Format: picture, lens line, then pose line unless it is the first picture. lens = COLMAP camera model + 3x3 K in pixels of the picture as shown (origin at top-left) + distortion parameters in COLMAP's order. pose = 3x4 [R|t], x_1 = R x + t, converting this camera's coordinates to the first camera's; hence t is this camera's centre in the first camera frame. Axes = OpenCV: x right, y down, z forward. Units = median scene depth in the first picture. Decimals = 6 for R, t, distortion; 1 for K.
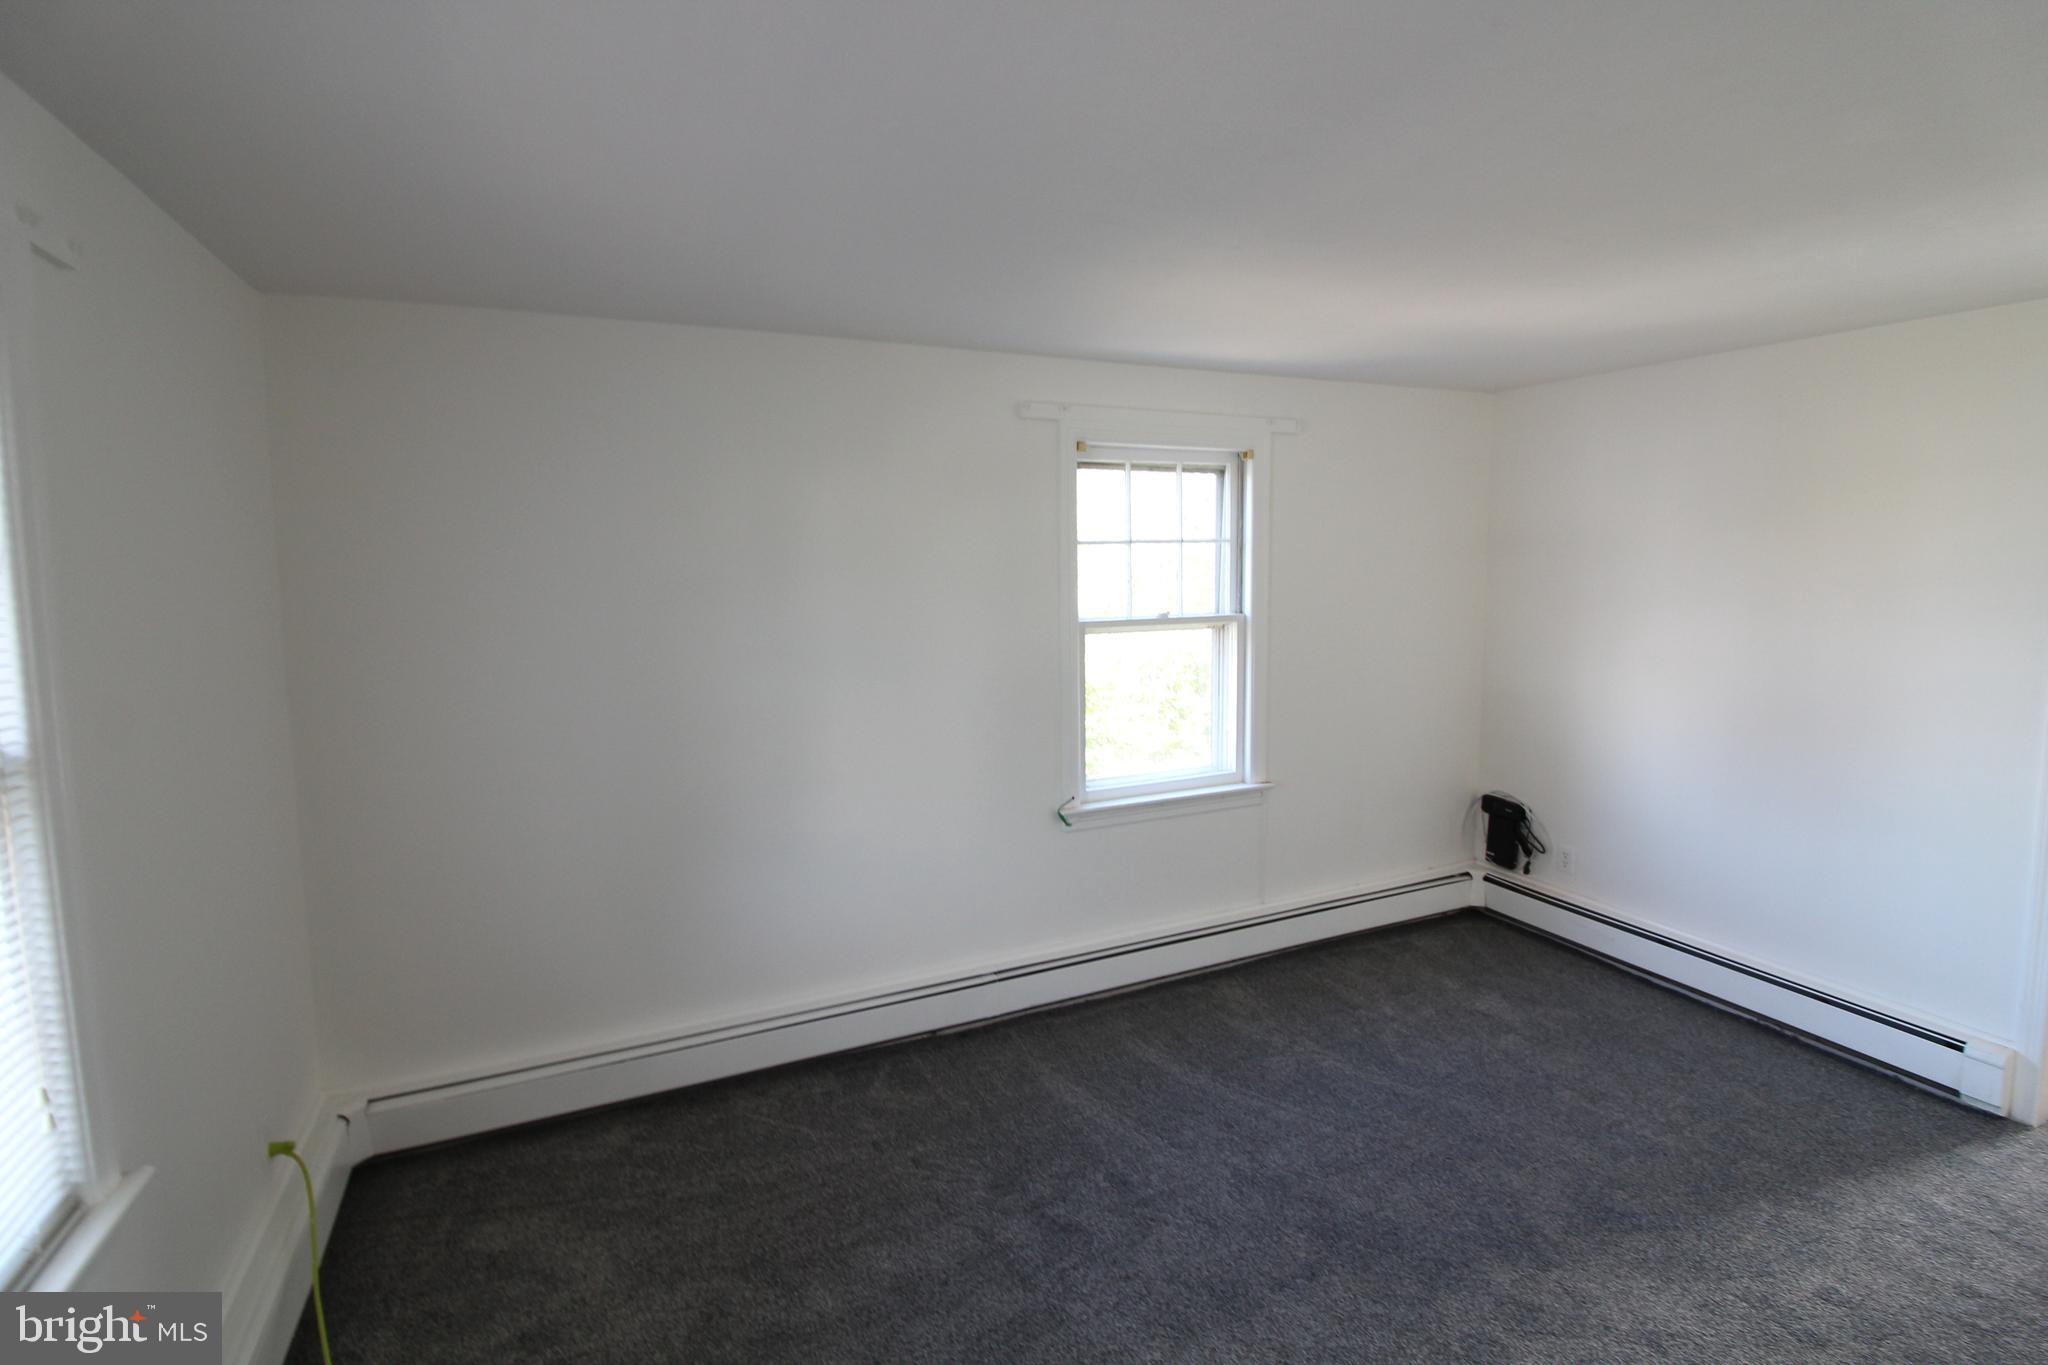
lens RADIAL K [[950.0, 0, 1030.5], [0, 950.0, 643.9], [0, 0, 1]] dist [0.000837, -0.014129]
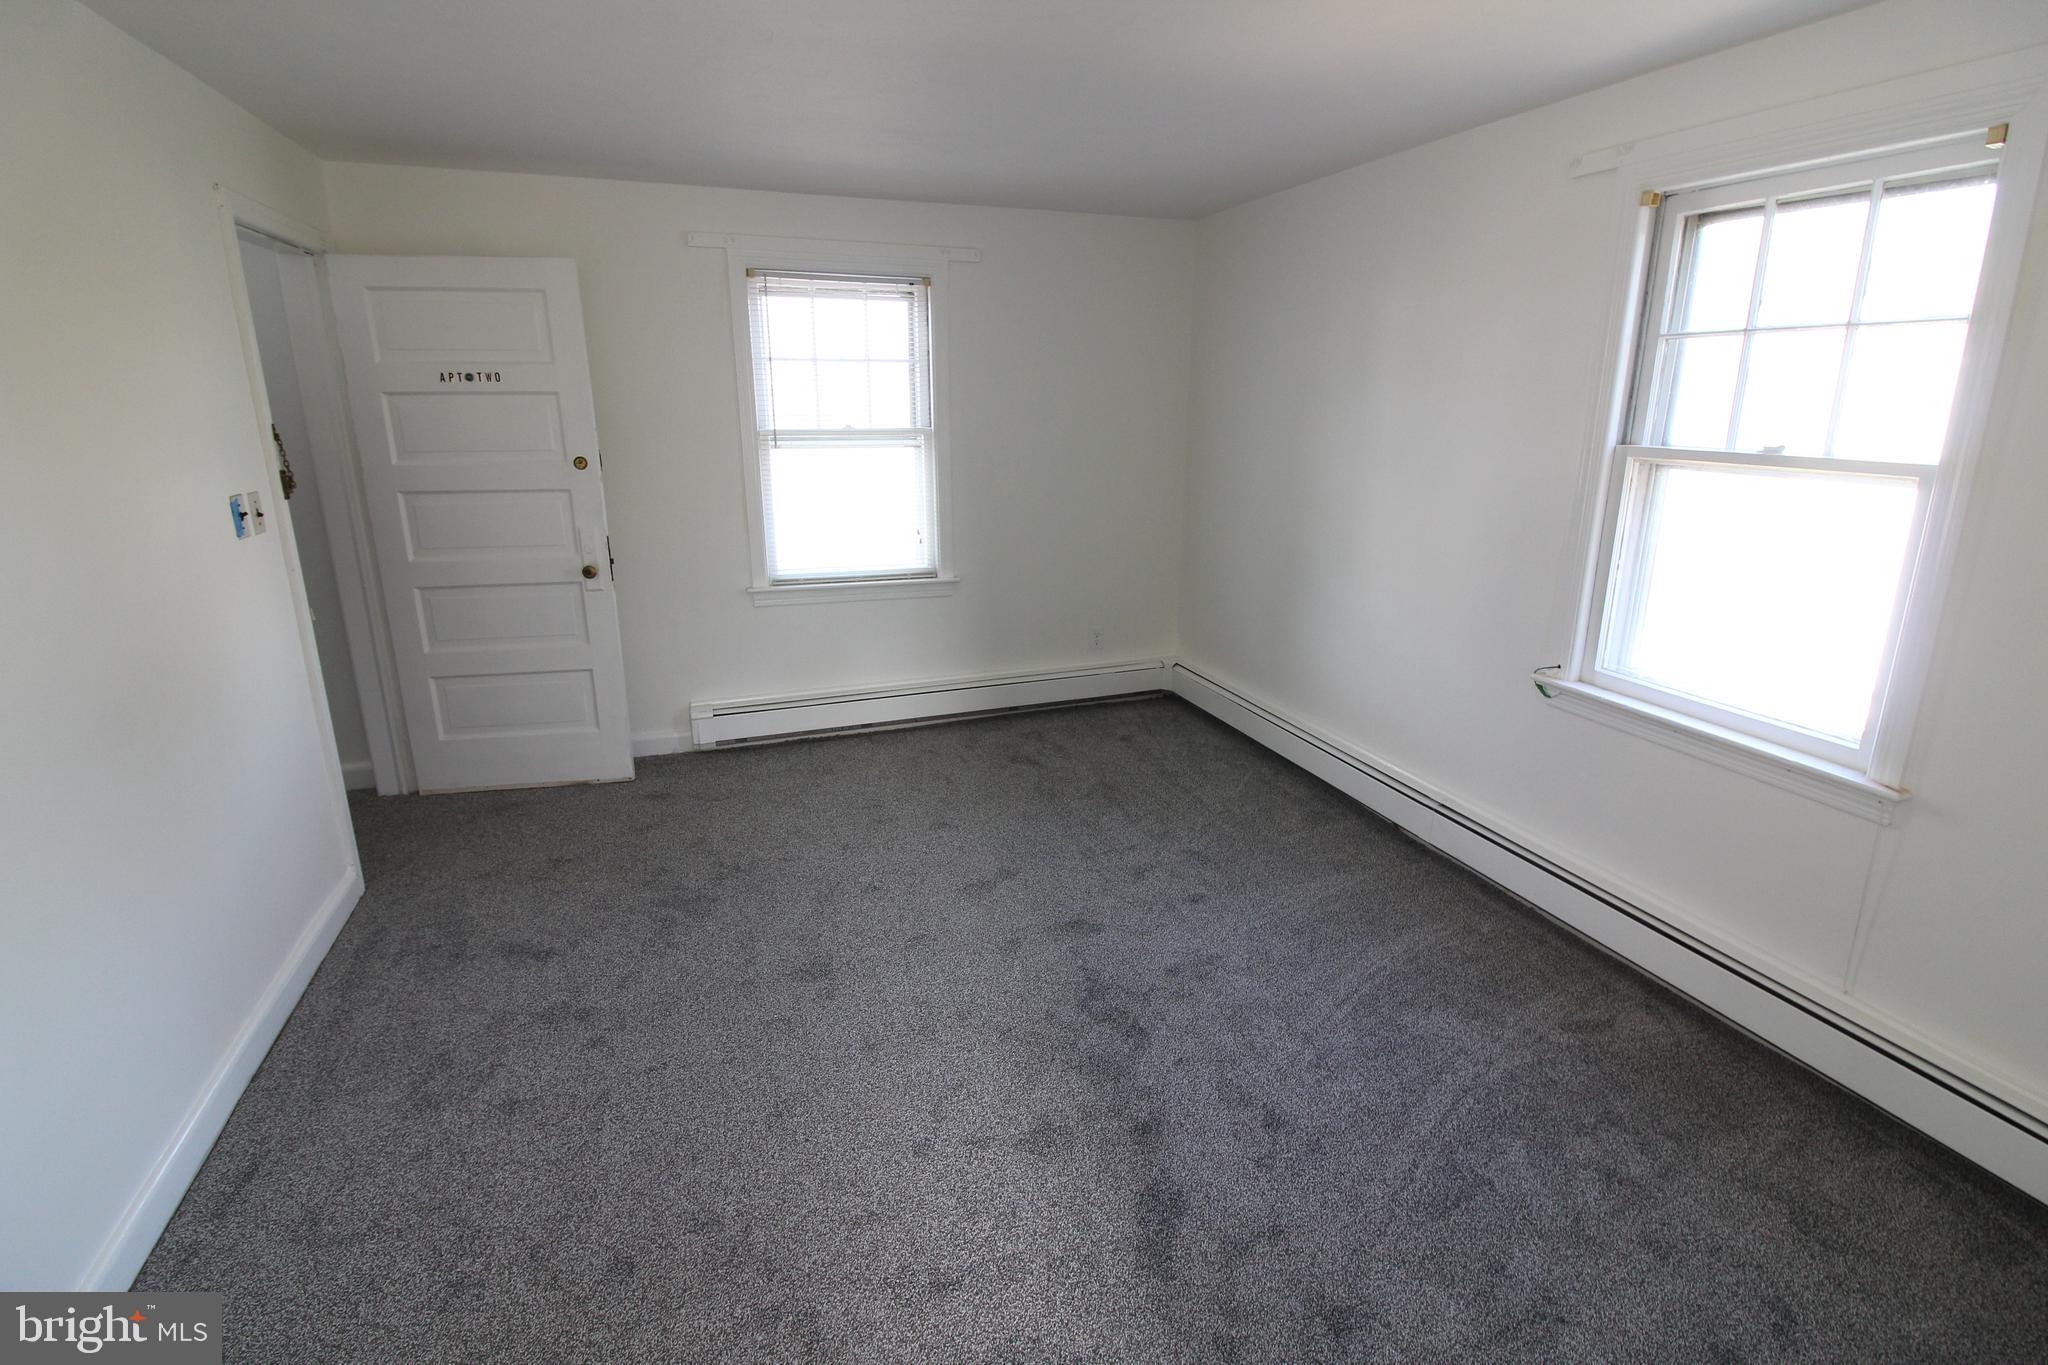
lens RADIAL K [[950.0, 0, 1030.5], [0, 950.0, 643.9], [0, 0, 1]] dist [0.000837, -0.014129]
pose [[-0.082629, 0.264995, -0.960703, 0.876343], [-0.087960, 0.958298, 0.271897, -0.037207], [0.992691, 0.106970, -0.055875, 0.612978]]
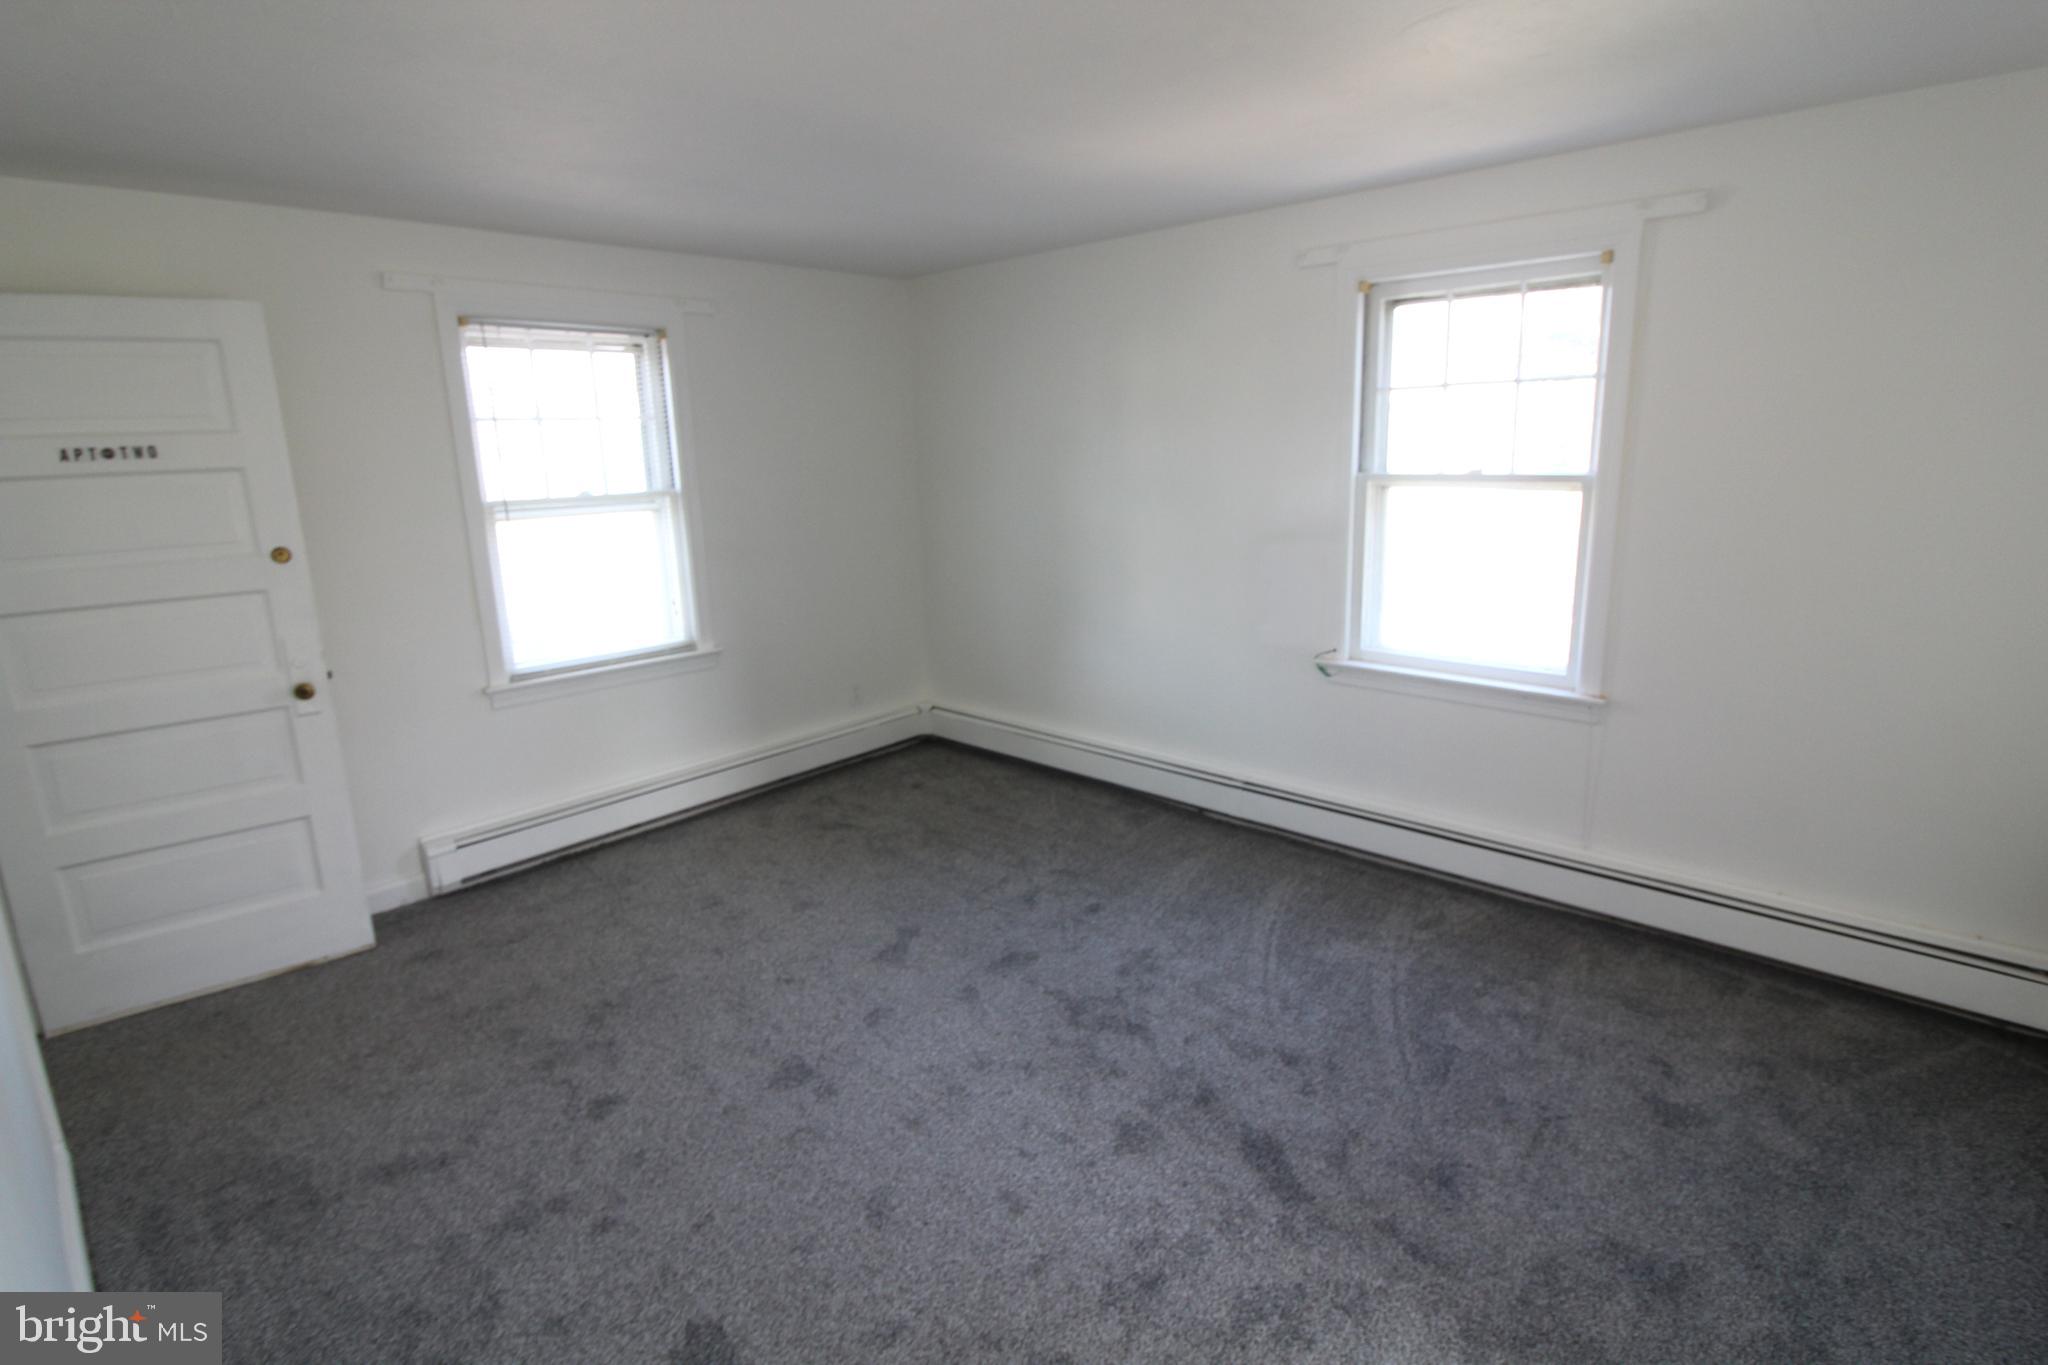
lens RADIAL K [[991.1, 0, 1023.8], [0, 991.1, 639.2], [0, 0, 1]] dist [0.001160, -0.013923]
pose [[0.379539, 0.187894, -0.905895, 0.894019], [-0.057726, 0.982062, 0.179507, -0.019323], [0.923373, -0.015836, 0.383577, 0.300439]]
